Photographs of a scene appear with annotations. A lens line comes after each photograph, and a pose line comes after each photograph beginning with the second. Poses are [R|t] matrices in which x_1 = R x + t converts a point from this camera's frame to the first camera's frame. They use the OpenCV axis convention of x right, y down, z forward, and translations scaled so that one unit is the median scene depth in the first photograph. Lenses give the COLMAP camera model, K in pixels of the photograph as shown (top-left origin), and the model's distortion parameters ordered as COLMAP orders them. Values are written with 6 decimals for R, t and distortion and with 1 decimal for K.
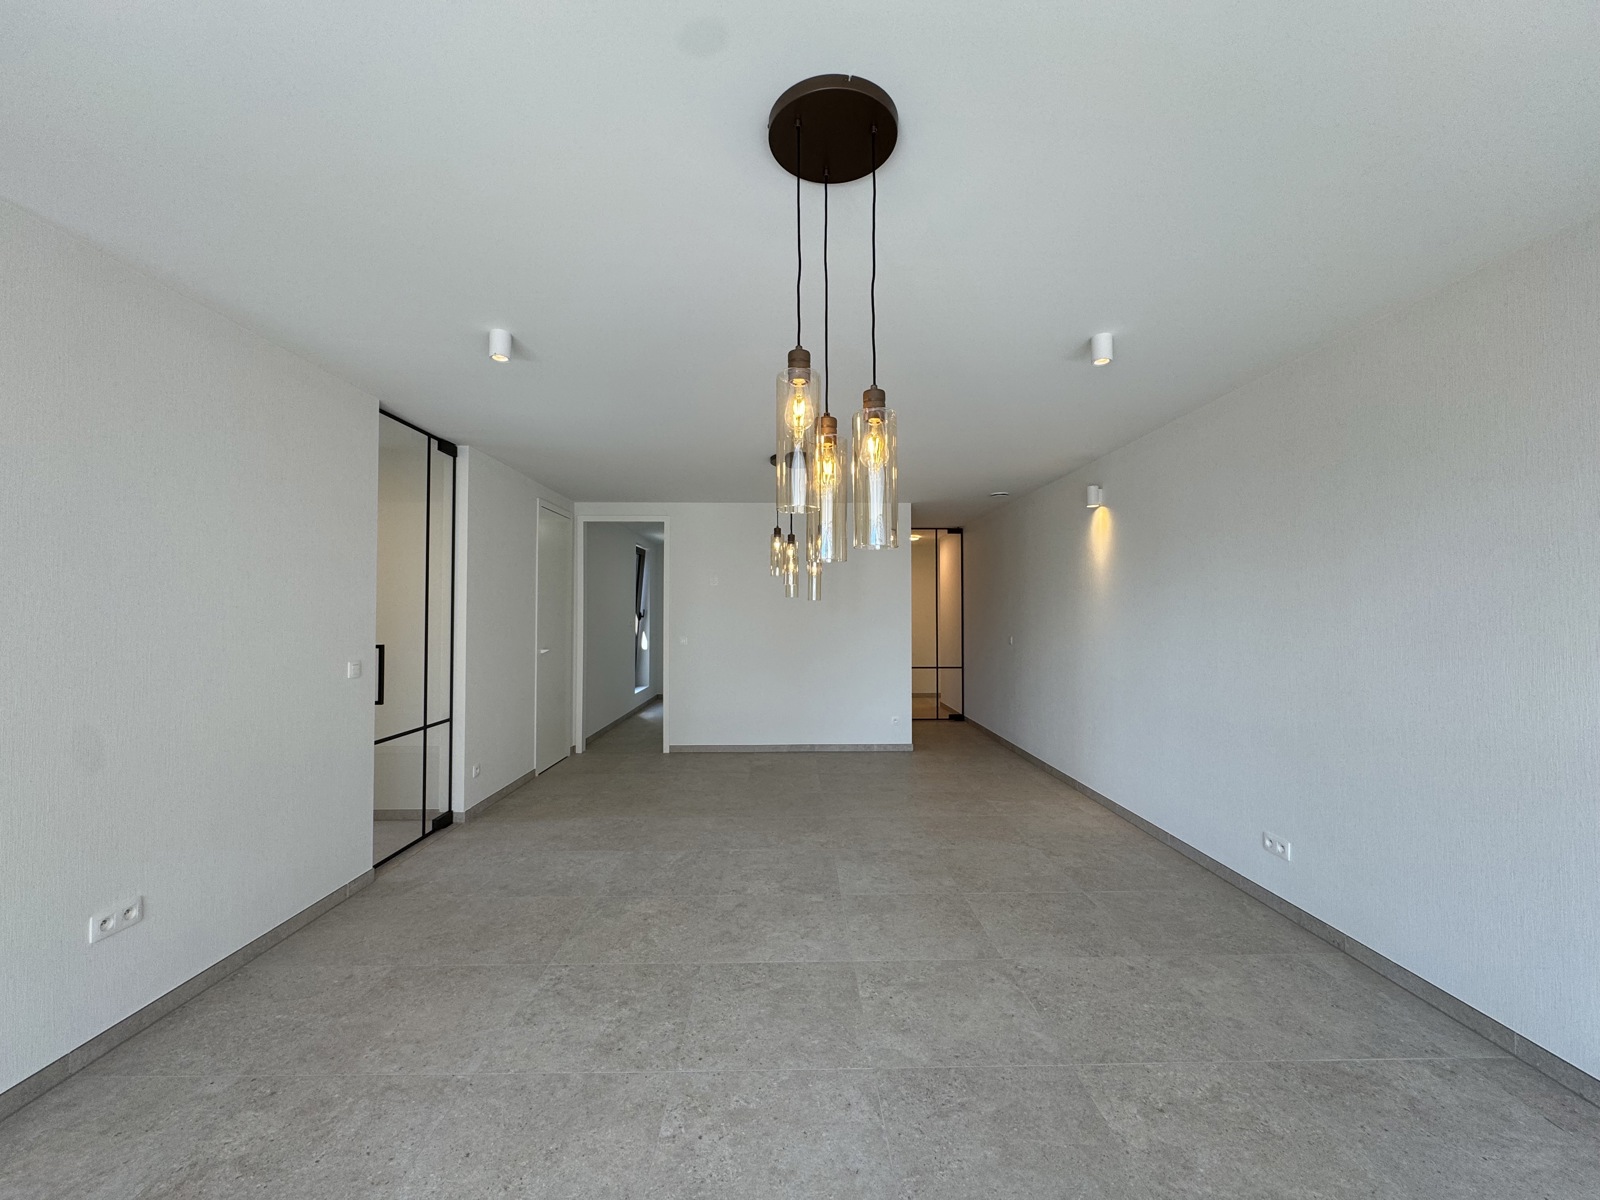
lens RADIAL K [[636.4, 0, 797.7], [0, 636.4, 597.3], [0, 0, 1]] dist [0.001477, 0.000211]
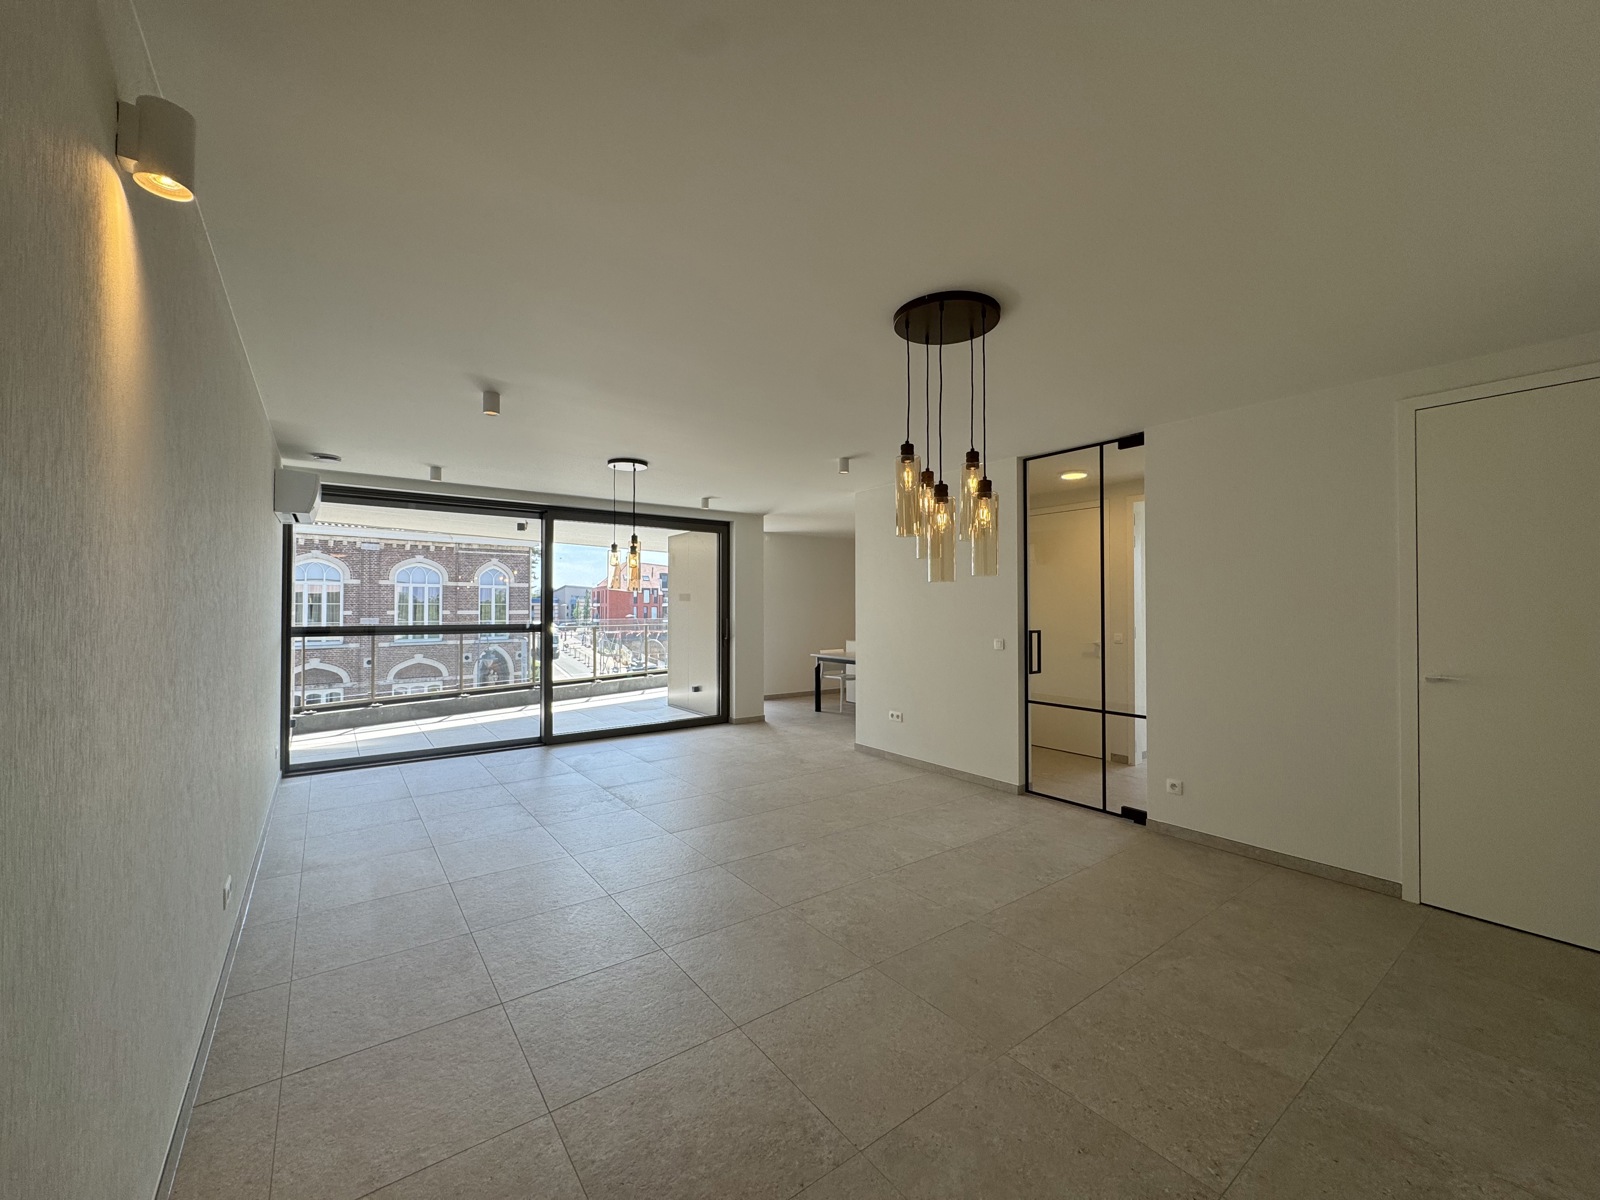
lens RADIAL K [[638.8, 0, 798.4], [0, 638.8, 598.4], [0, 0, 1]] dist [-0.000799, -0.000176]
pose [[-0.814415, -0.006871, -0.580242, 0.513740], [0.017351, 0.999194, -0.036186, 0.043209], [0.580023, -0.039538, -0.813640, 1.710563]]
